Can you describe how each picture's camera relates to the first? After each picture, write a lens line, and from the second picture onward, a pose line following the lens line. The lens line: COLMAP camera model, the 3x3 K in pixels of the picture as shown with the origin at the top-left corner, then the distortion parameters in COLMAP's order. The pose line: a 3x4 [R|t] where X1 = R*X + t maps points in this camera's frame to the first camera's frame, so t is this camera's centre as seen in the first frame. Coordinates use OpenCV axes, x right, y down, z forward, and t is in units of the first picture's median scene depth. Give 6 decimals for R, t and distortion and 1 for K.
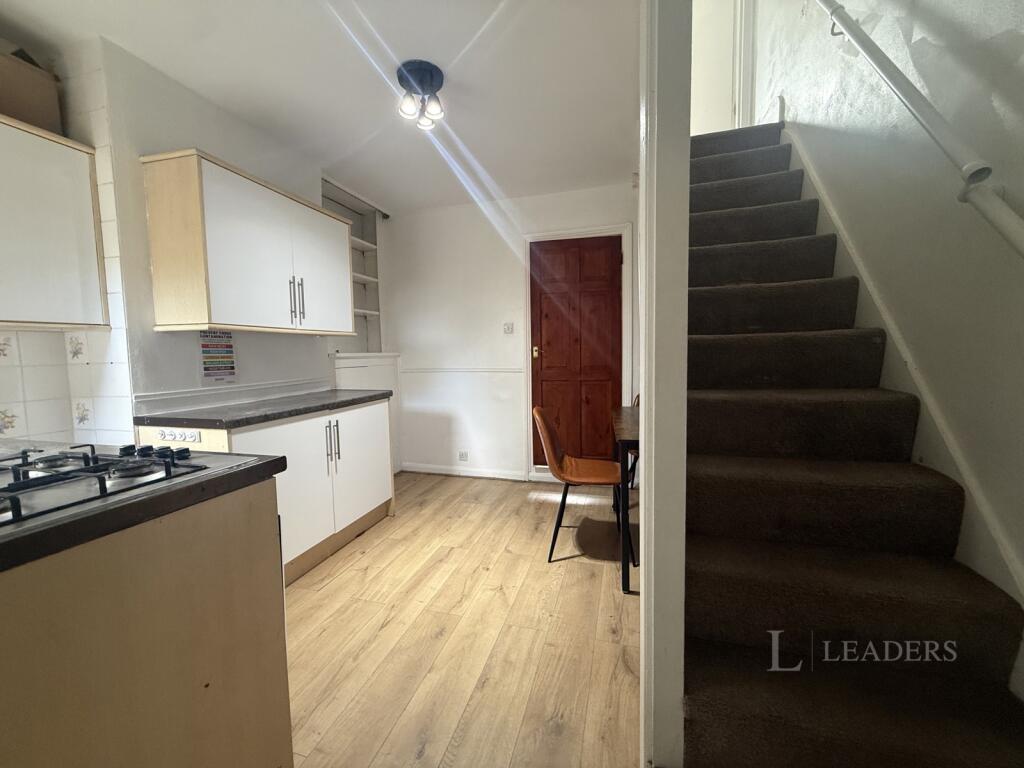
lens RADIAL K [[409.8, 0, 510.4], [0, 409.8, 383.0], [0, 0, 1]] dist [0.000285, -0.000040]
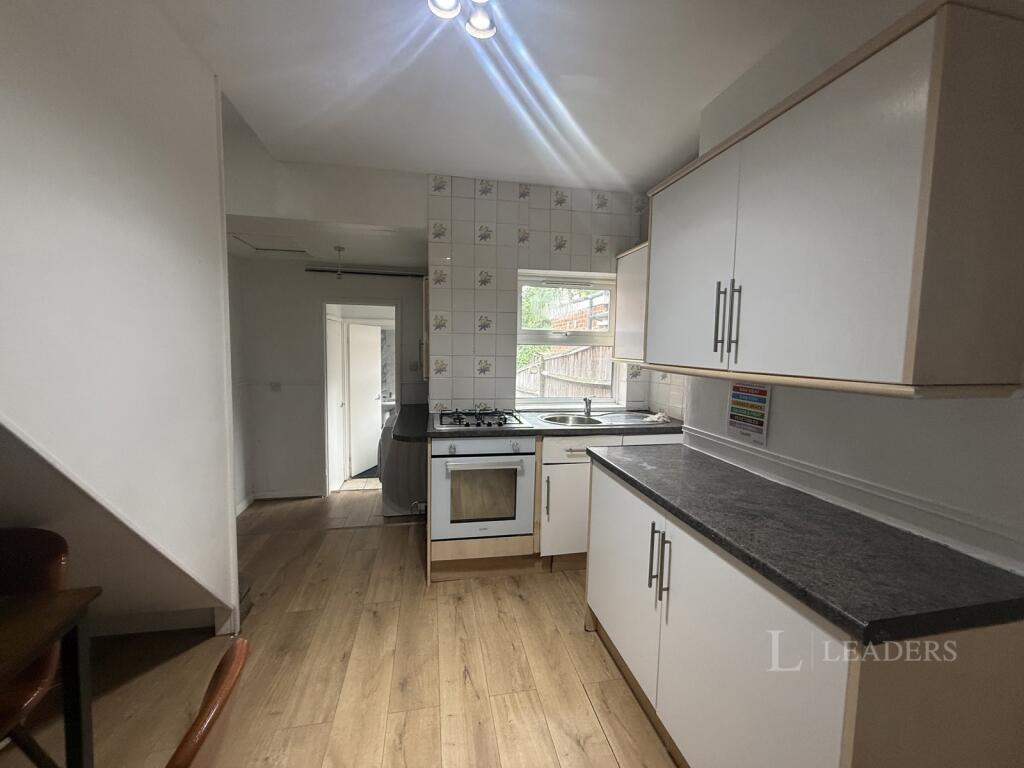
lens RADIAL K [[409.8, 0, 514.7], [0, 409.8, 377.9], [0, 0, 1]] dist [0.000285, -0.000040]
pose [[-0.886322, 0.034693, -0.461767, 0.017606], [-0.039611, 0.987855, 0.150247, -0.246709], [0.461372, 0.151458, -0.874183, 1.716960]]
